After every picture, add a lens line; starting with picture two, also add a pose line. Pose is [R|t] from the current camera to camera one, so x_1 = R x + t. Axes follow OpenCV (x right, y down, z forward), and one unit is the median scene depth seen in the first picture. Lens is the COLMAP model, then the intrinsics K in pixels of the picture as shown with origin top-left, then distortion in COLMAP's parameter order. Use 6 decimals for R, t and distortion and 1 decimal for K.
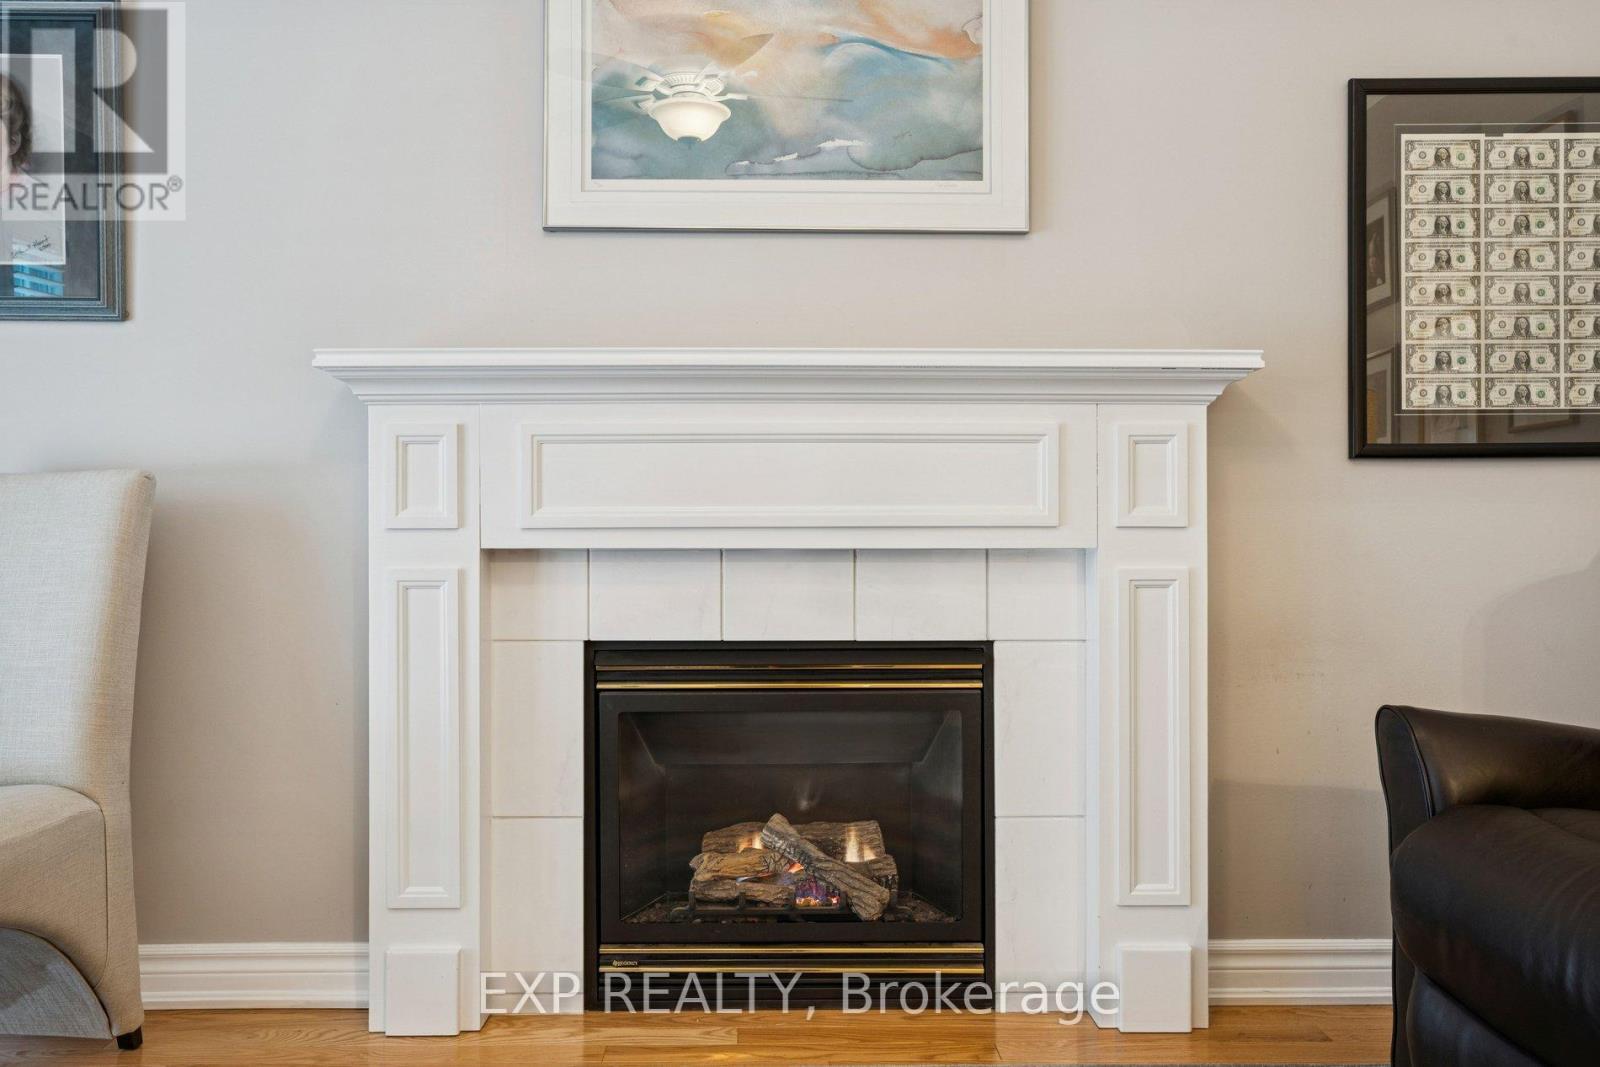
lens RADIAL K [[1216.2, 0, 799.7], [0, 1216.2, 528.6], [0, 0, 1]] dist [-0.008536, -0.001642]
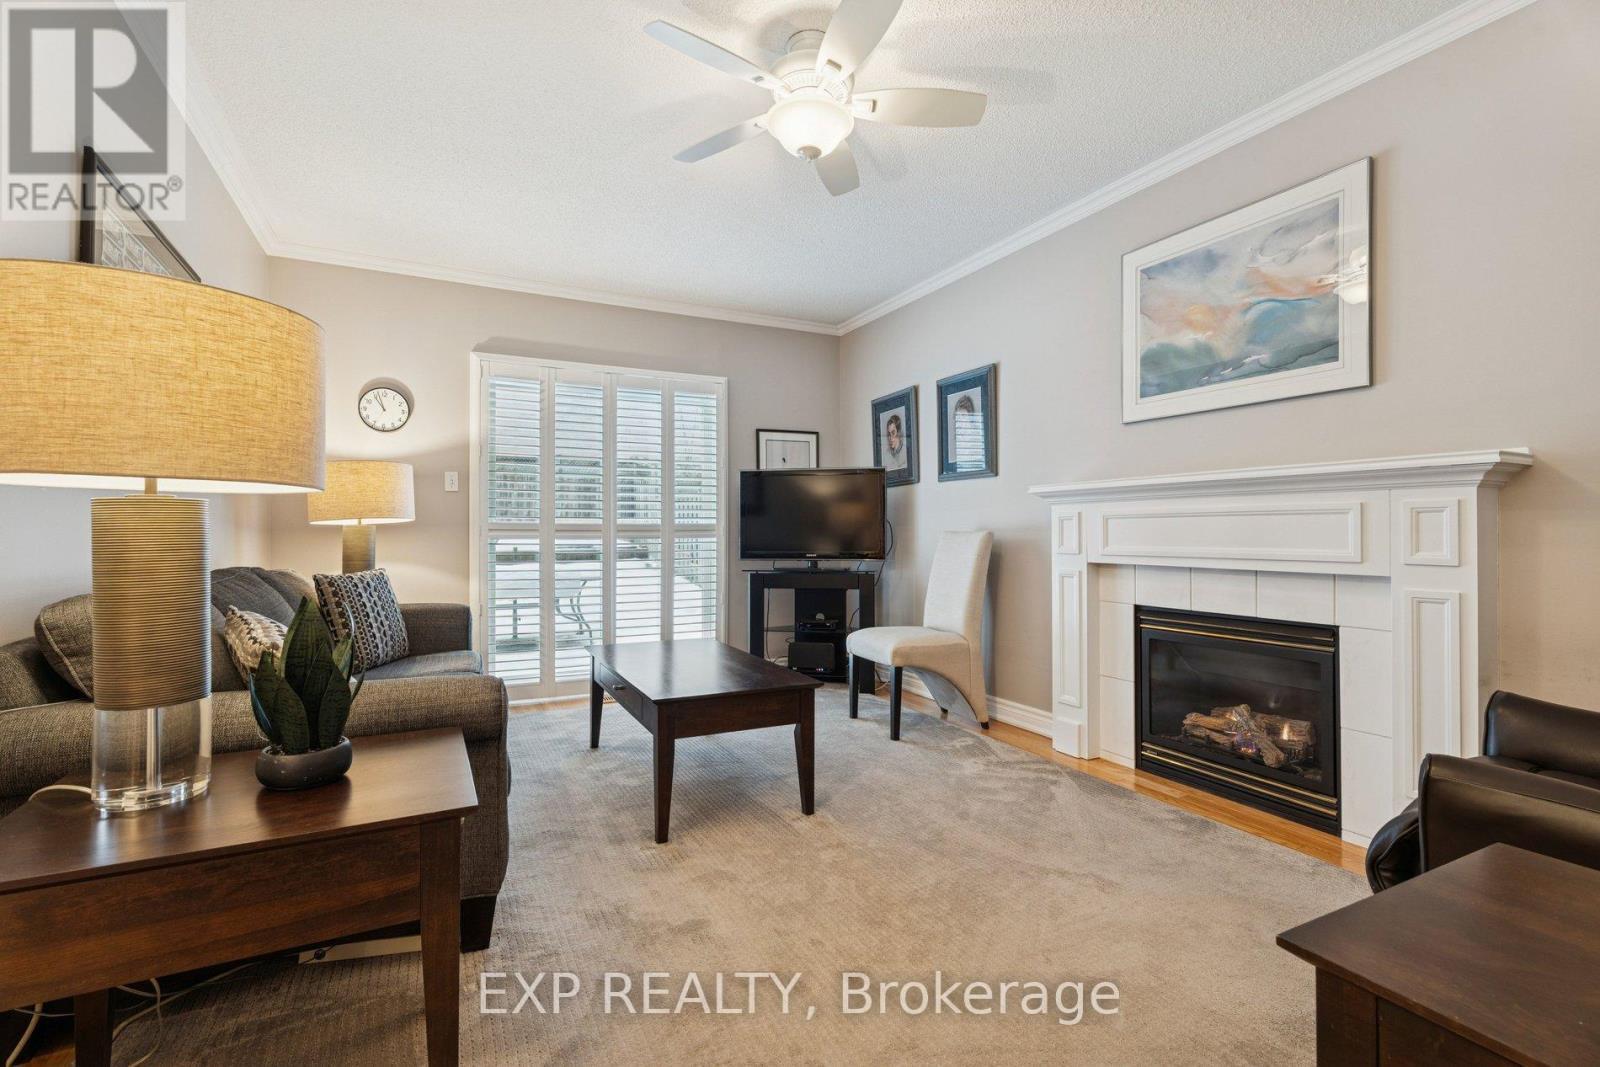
lens RADIAL K [[723.7, 0, 798.6], [0, 723.7, 533.1], [0, 0, 1]] dist [0.004525, 0.000145]
pose [[0.443083, 0.001262, -0.896480, 0.750278], [0.006439, 0.999969, 0.004590, -0.050949], [0.896458, -0.007806, 0.443061, -0.156254]]
